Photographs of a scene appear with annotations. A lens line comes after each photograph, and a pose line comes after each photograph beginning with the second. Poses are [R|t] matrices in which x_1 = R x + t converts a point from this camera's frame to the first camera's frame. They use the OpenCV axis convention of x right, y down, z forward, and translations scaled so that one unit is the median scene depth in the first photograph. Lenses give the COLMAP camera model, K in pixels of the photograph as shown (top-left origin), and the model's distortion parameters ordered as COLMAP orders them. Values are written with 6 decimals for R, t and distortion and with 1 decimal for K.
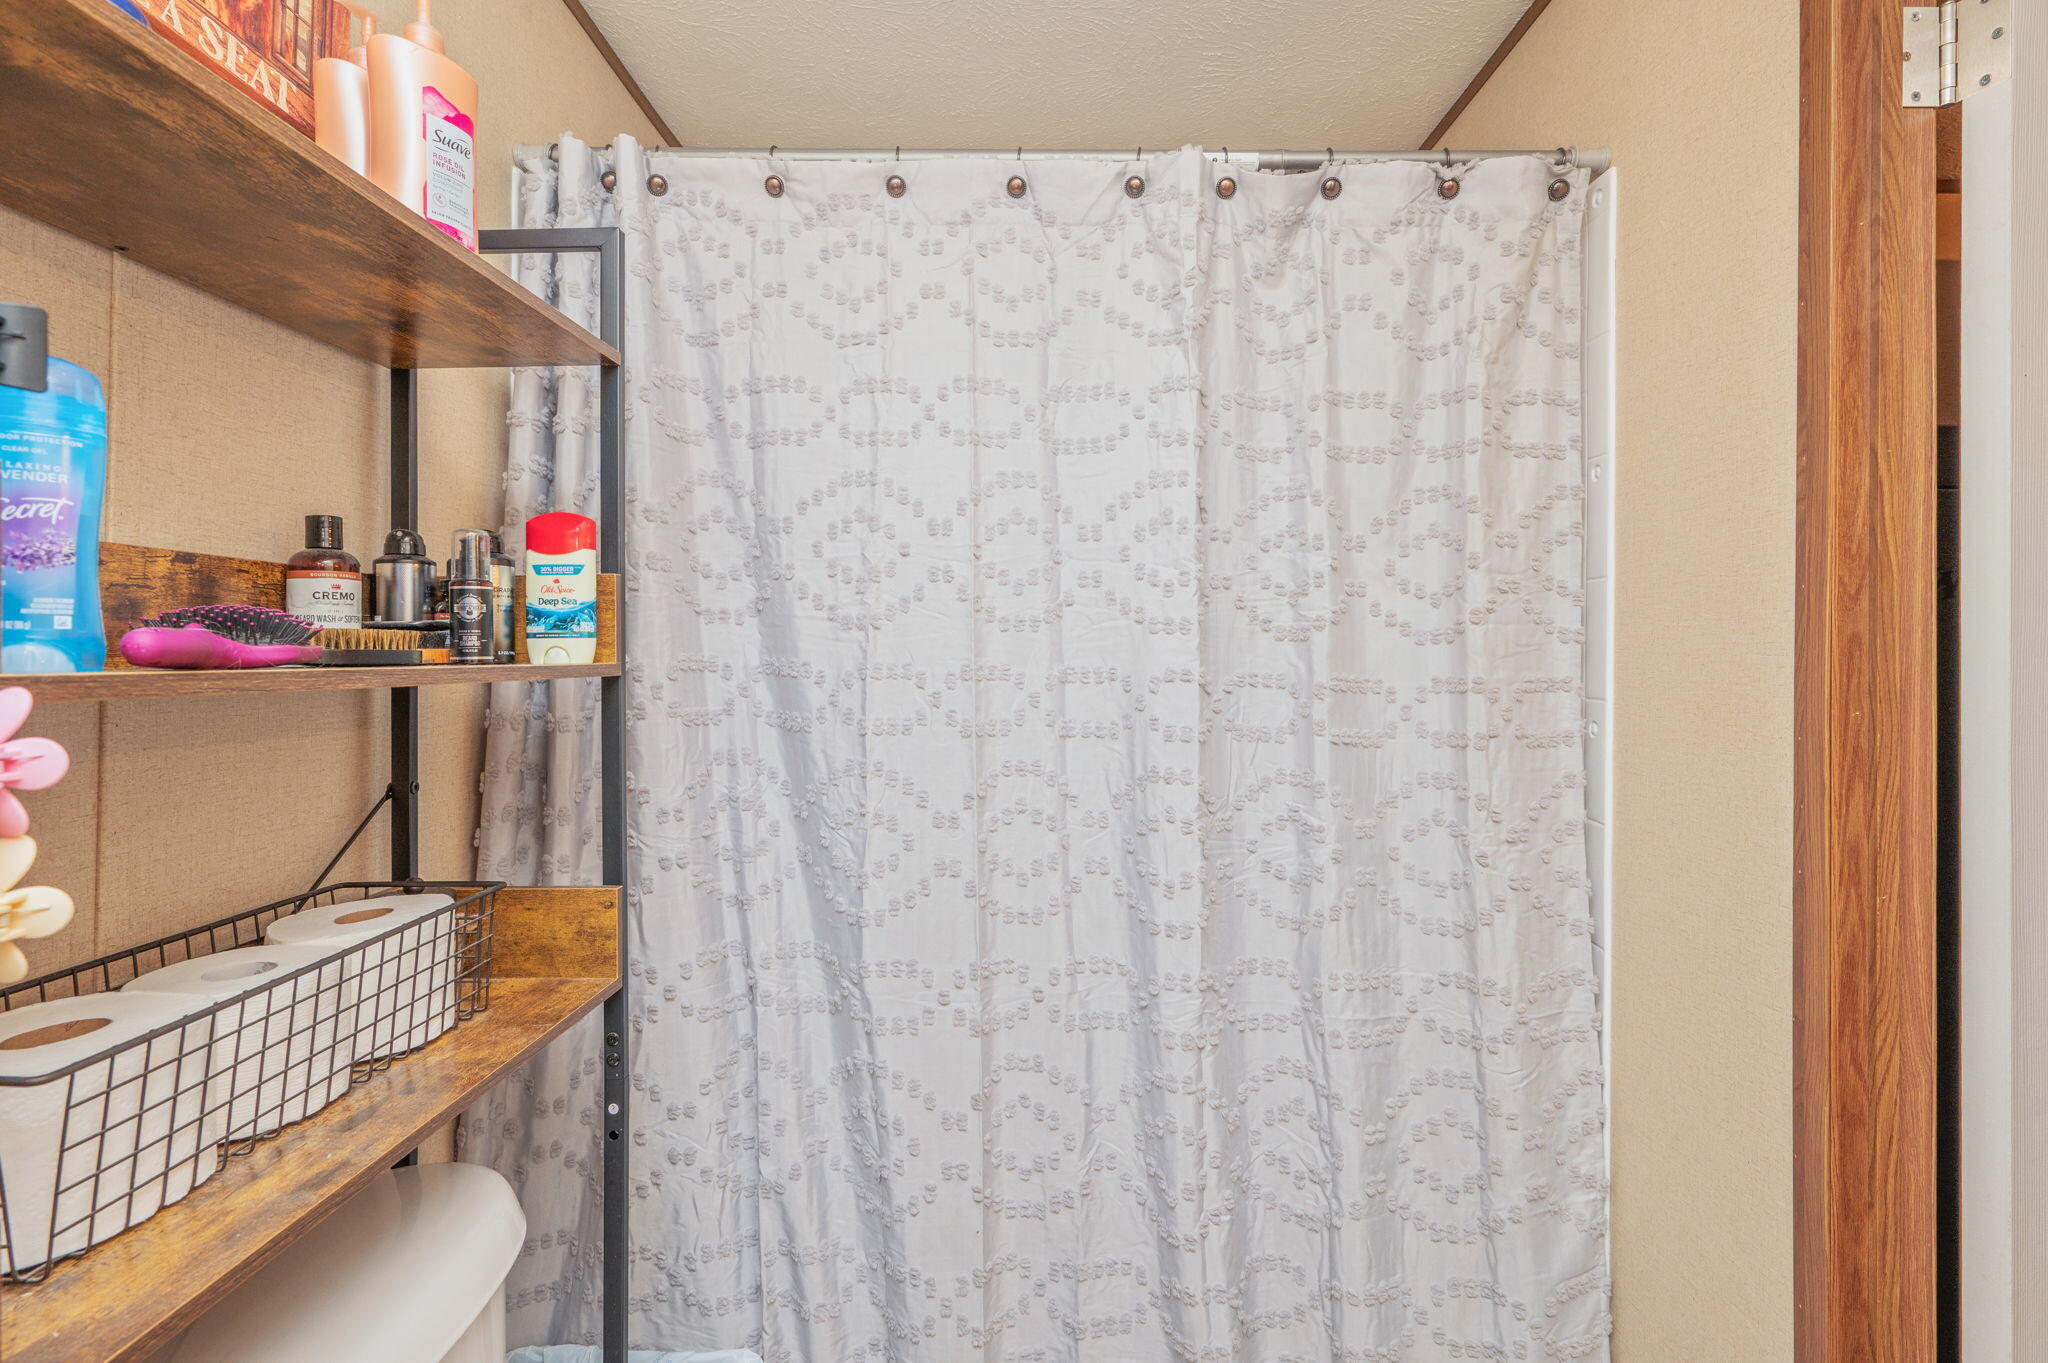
lens RADIAL K [[1008.1, 0, 1031.9], [0, 1008.1, 637.7], [0, 0, 1]] dist [-0.000188, 0.000683]
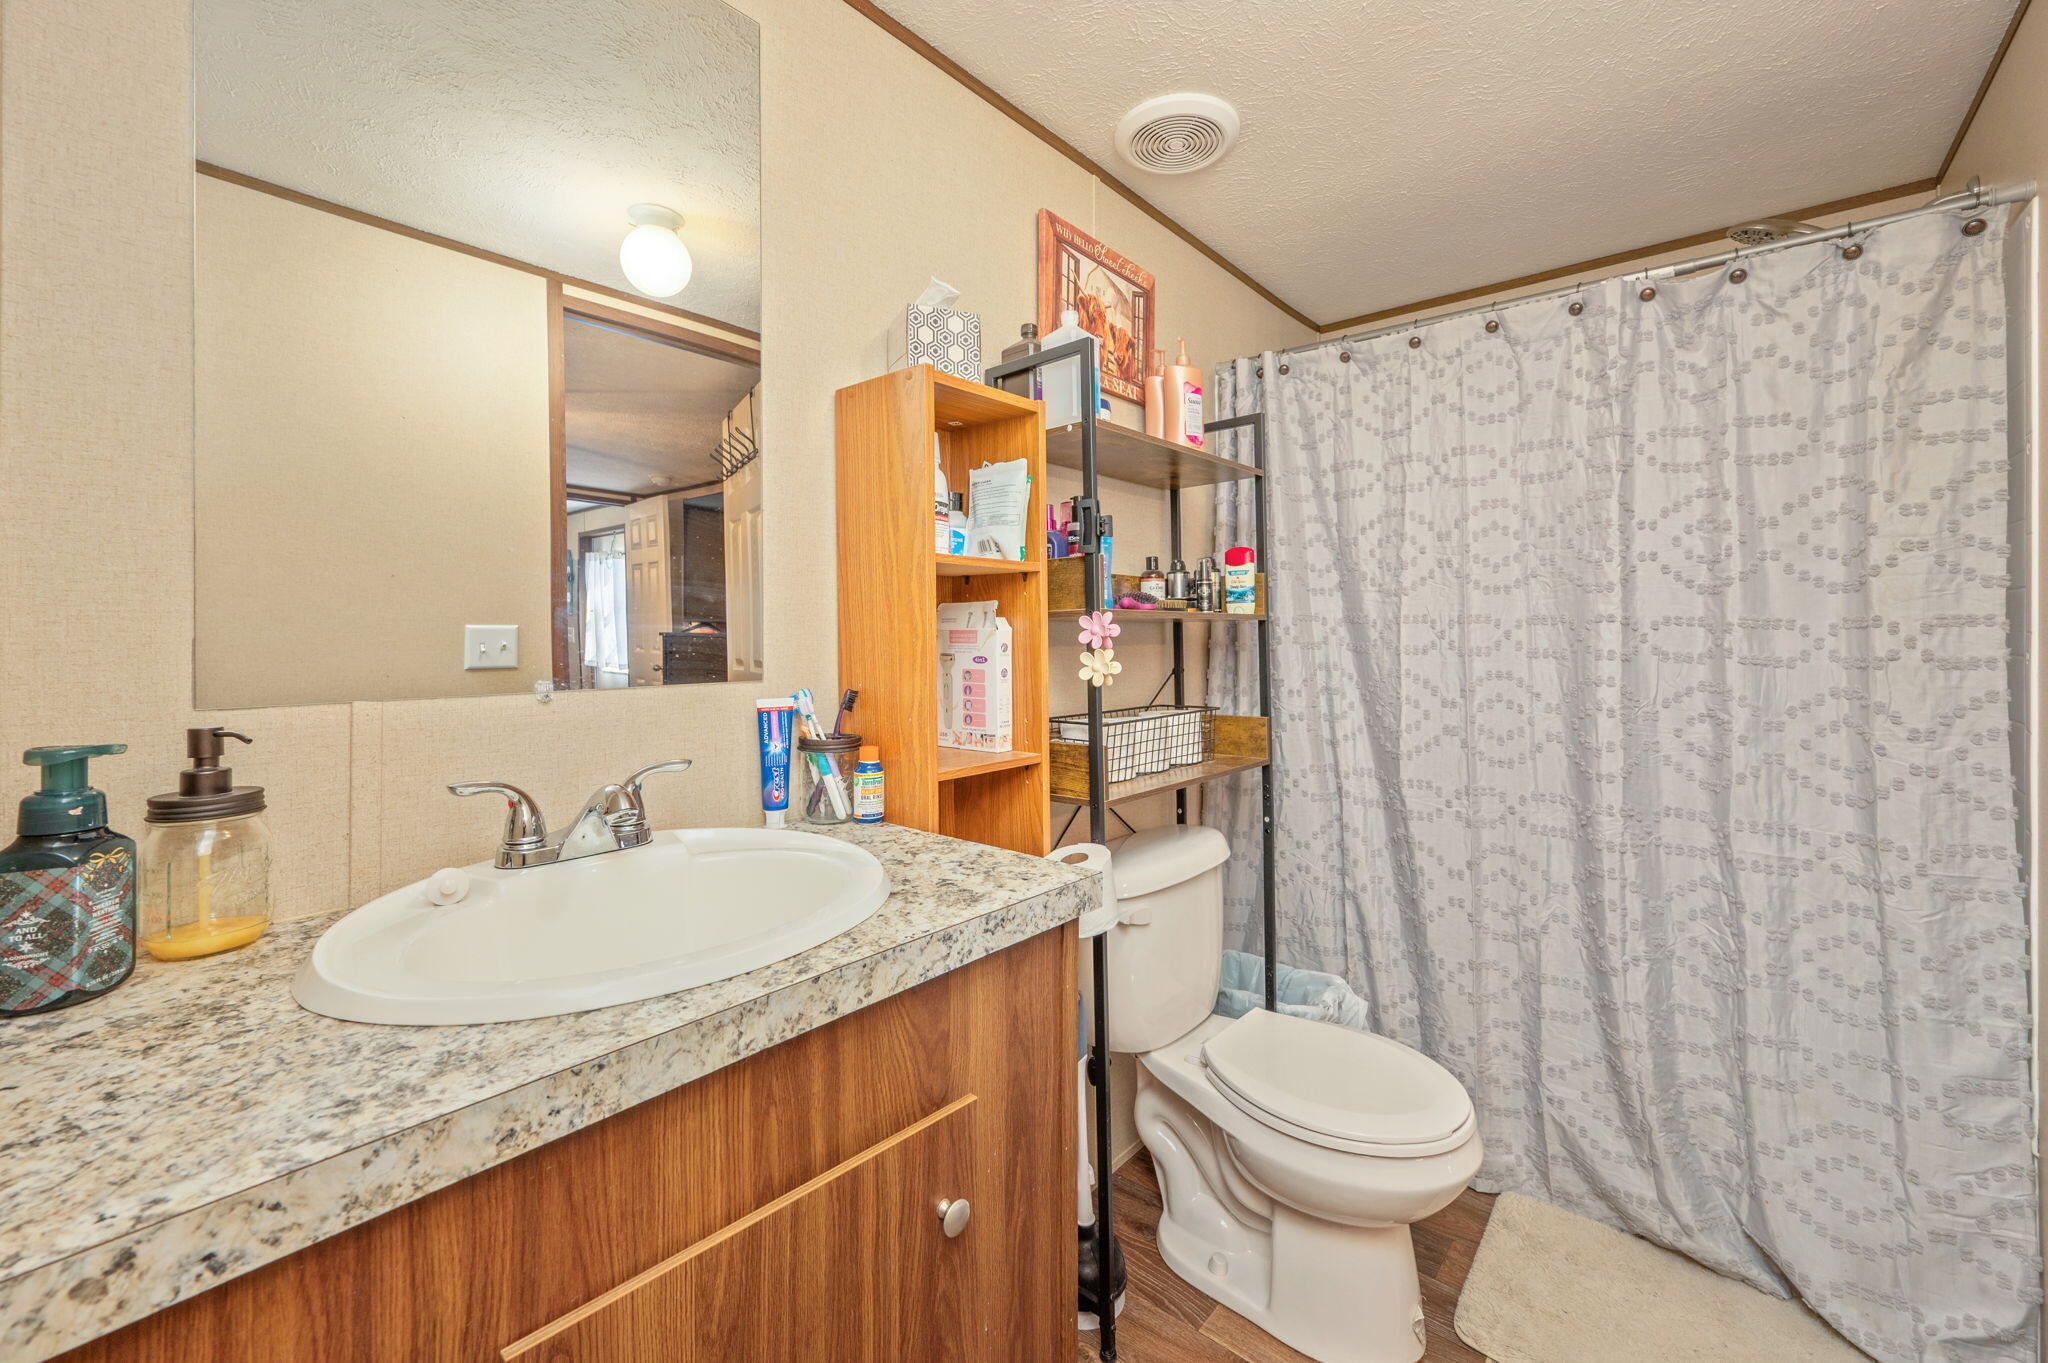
lens RADIAL K [[814.3, 0, 1026.1], [0, 814.3, 619.1], [0, 0, 1]] dist [-0.000674, -0.000110]
pose [[0.761242, -0.015909, -0.648273, 0.272007], [0.018328, 0.999827, -0.003014, 0.025859], [0.648209, -0.009587, 0.761402, -0.544458]]
